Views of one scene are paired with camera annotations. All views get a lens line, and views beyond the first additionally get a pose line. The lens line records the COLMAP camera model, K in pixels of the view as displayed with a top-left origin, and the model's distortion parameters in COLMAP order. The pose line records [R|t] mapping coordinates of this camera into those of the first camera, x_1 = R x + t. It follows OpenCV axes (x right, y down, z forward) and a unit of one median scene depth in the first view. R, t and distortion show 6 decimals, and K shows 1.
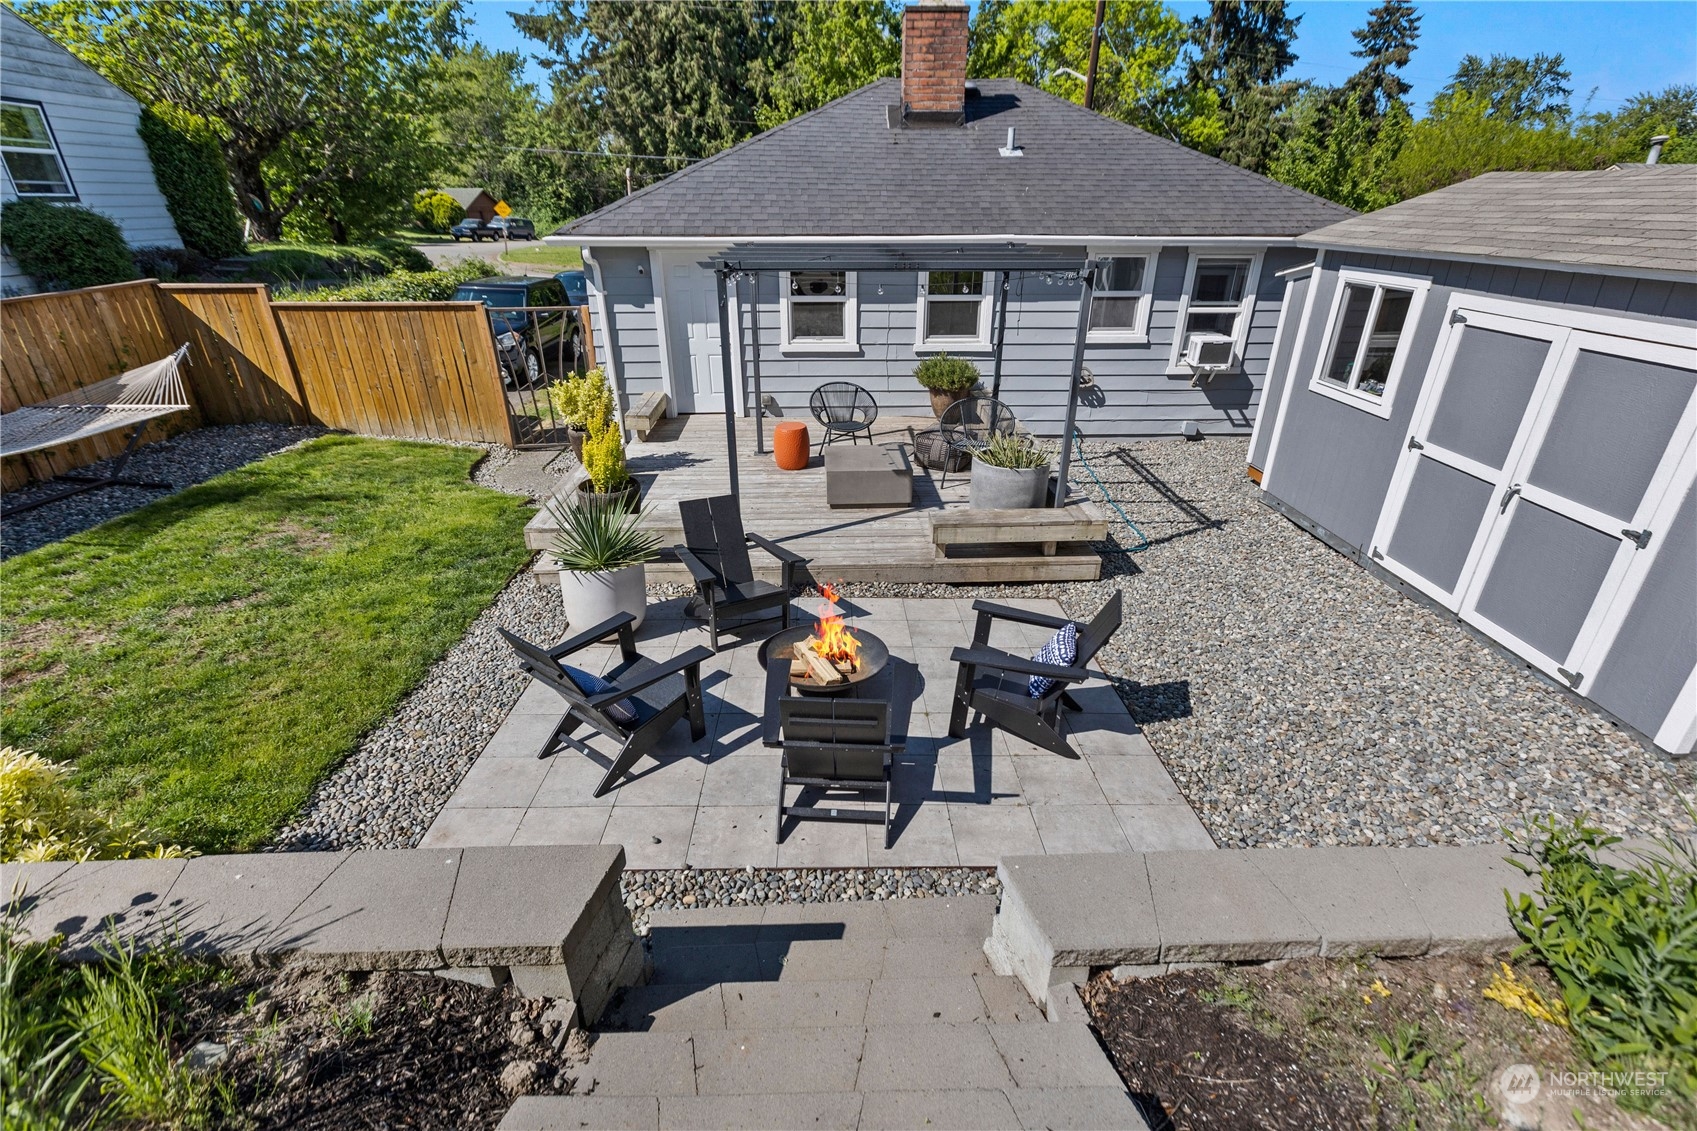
lens RADIAL K [[772.5, 0, 847.0], [0, 772.5, 581.1], [0, 0, 1]] dist [-0.000585, -0.000084]
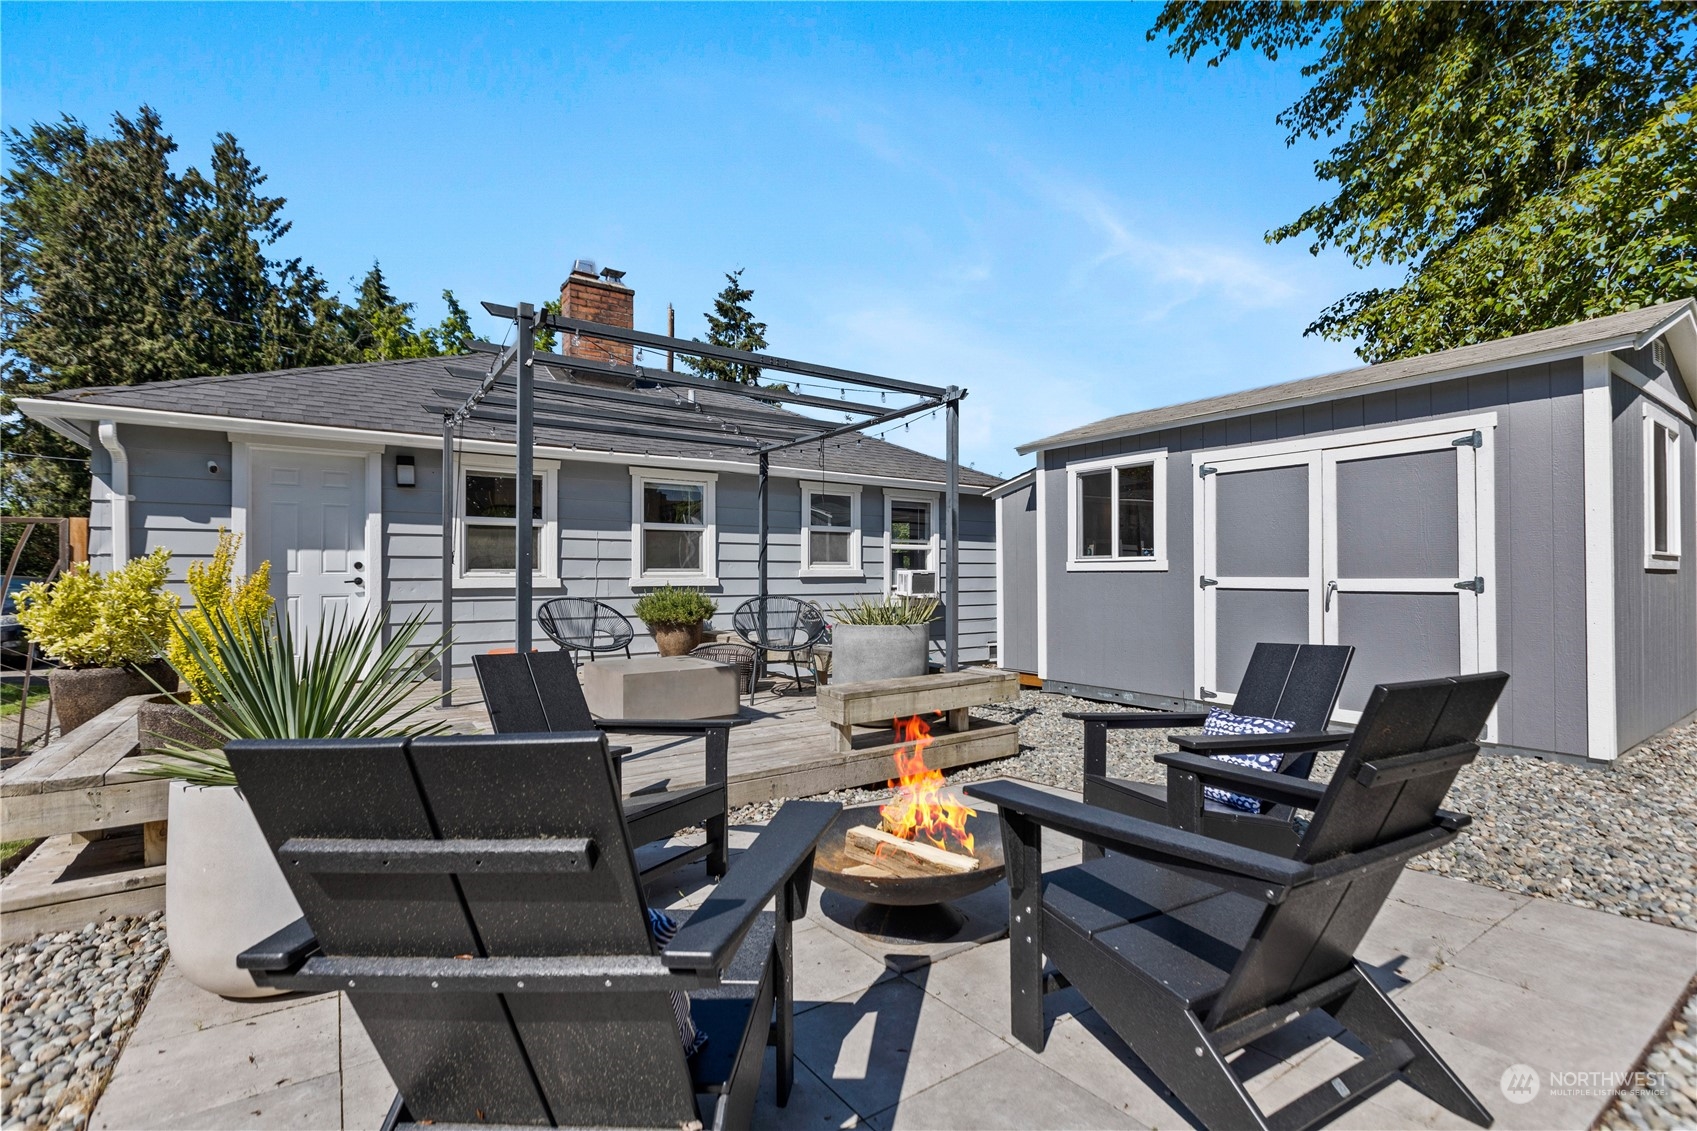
lens RADIAL K [[764.4, 0, 866.5], [0, 764.4, 569.8], [0, 0, 1]] dist [0.003946, -0.000058]
pose [[0.831957, 0.002520, 0.554834, -0.234408], [0.248045, 0.892808, -0.375990, 0.084168], [-0.496308, 0.450431, 0.742153, 0.392554]]
